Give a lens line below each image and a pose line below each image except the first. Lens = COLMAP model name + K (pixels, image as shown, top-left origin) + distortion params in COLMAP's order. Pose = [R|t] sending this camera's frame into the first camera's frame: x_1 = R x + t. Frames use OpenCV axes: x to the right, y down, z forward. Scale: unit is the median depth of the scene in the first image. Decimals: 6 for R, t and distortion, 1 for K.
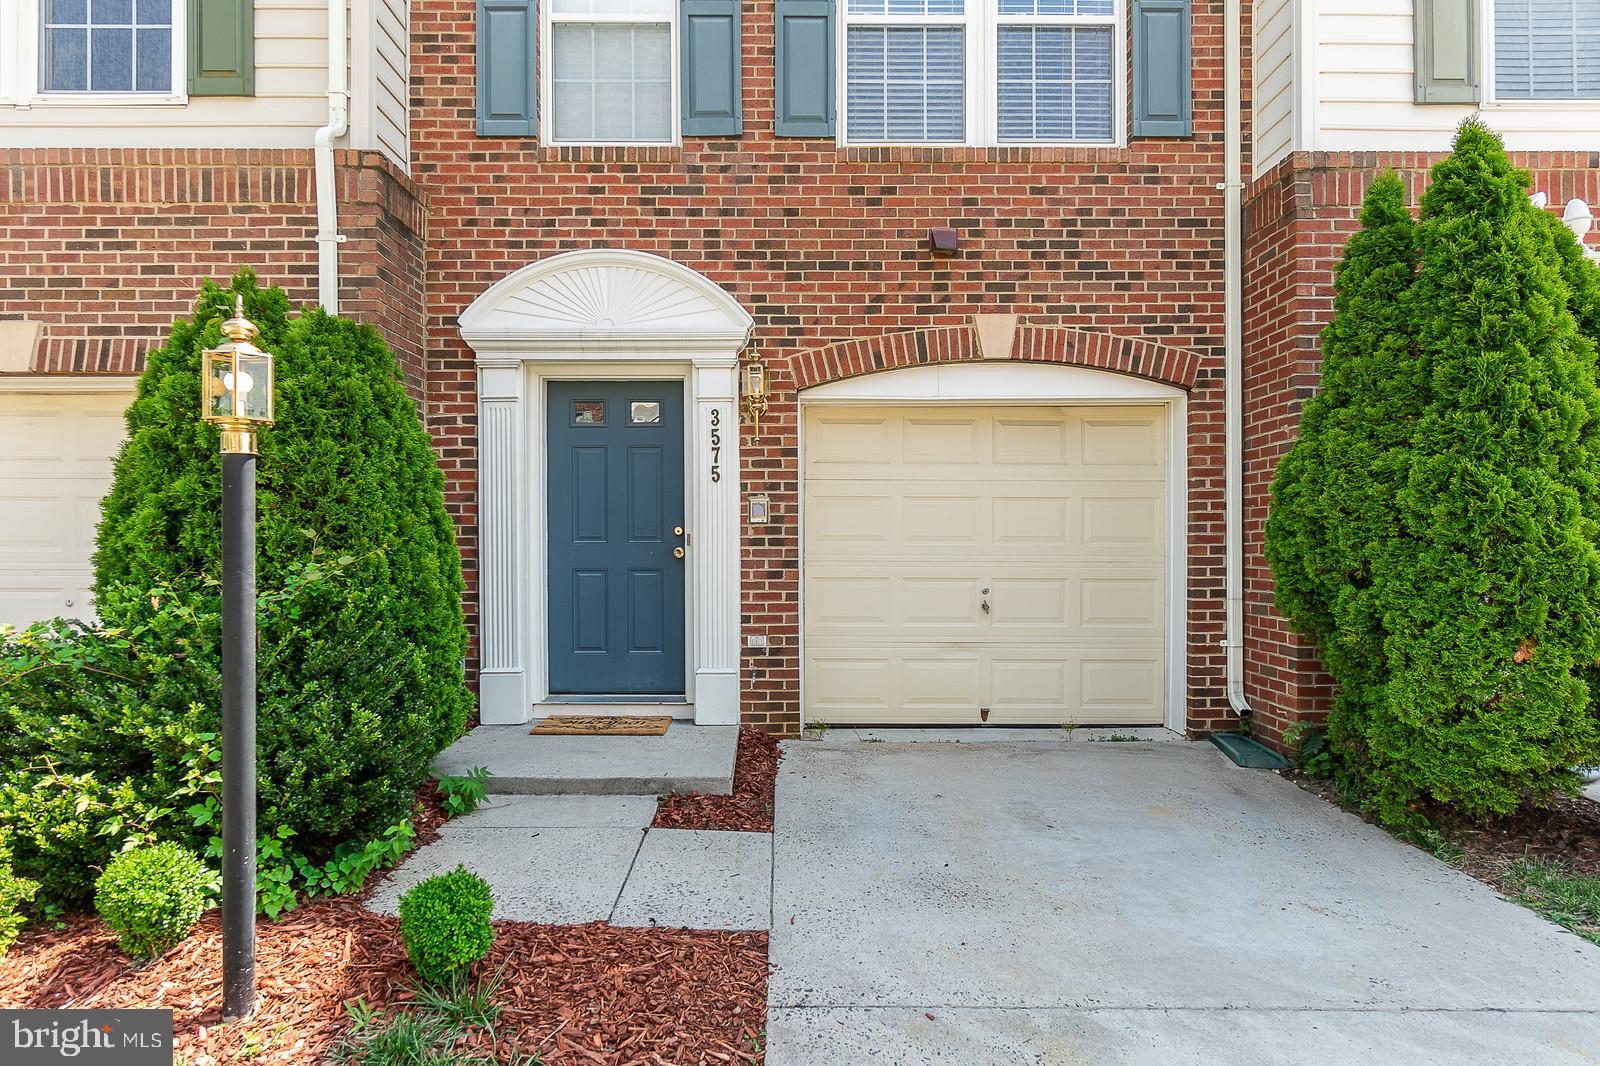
lens RADIAL K [[874.4, 0, 801.5], [0, 874.4, 529.9], [0, 0, 1]] dist [0.002374, 0.001438]
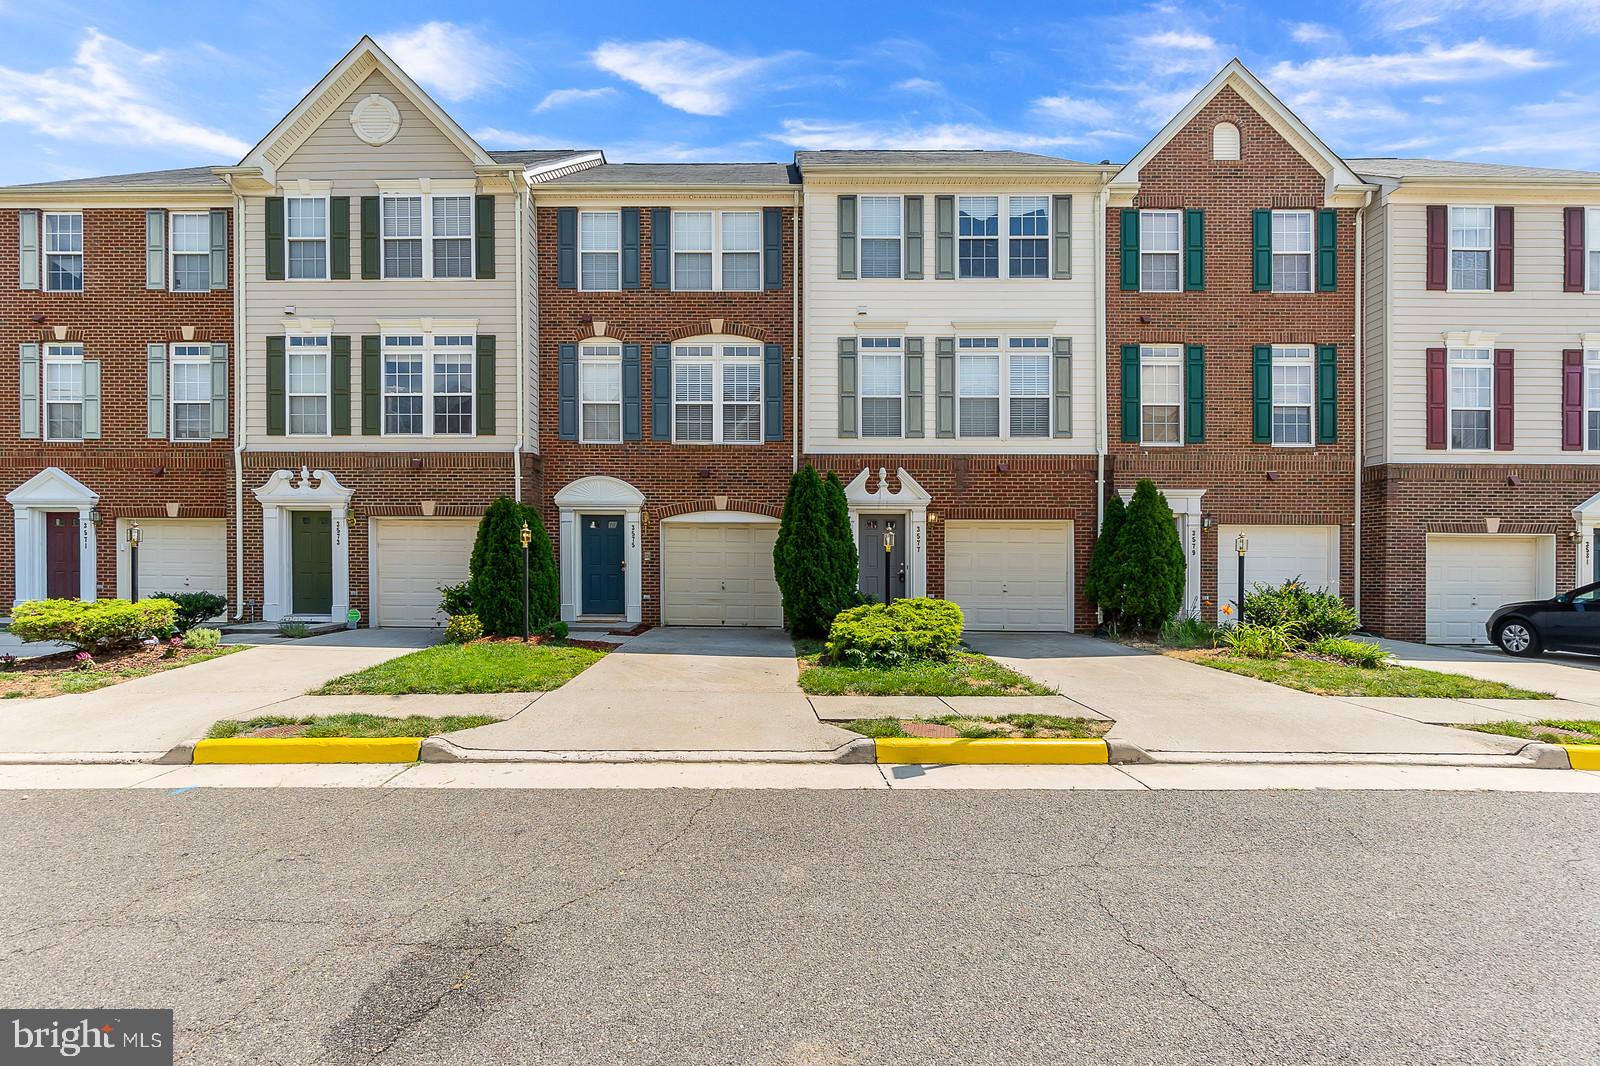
lens RADIAL K [[694.7, 0, 799.1], [0, 694.7, 577.7], [0, 0, 1]] dist [-0.004286, -0.000325]
pose [[0.999734, 0.006412, 0.022147, 0.455123], [-0.006818, 0.999809, 0.018313, 0.006008], [-0.022025, -0.018459, 0.999587, -1.571305]]
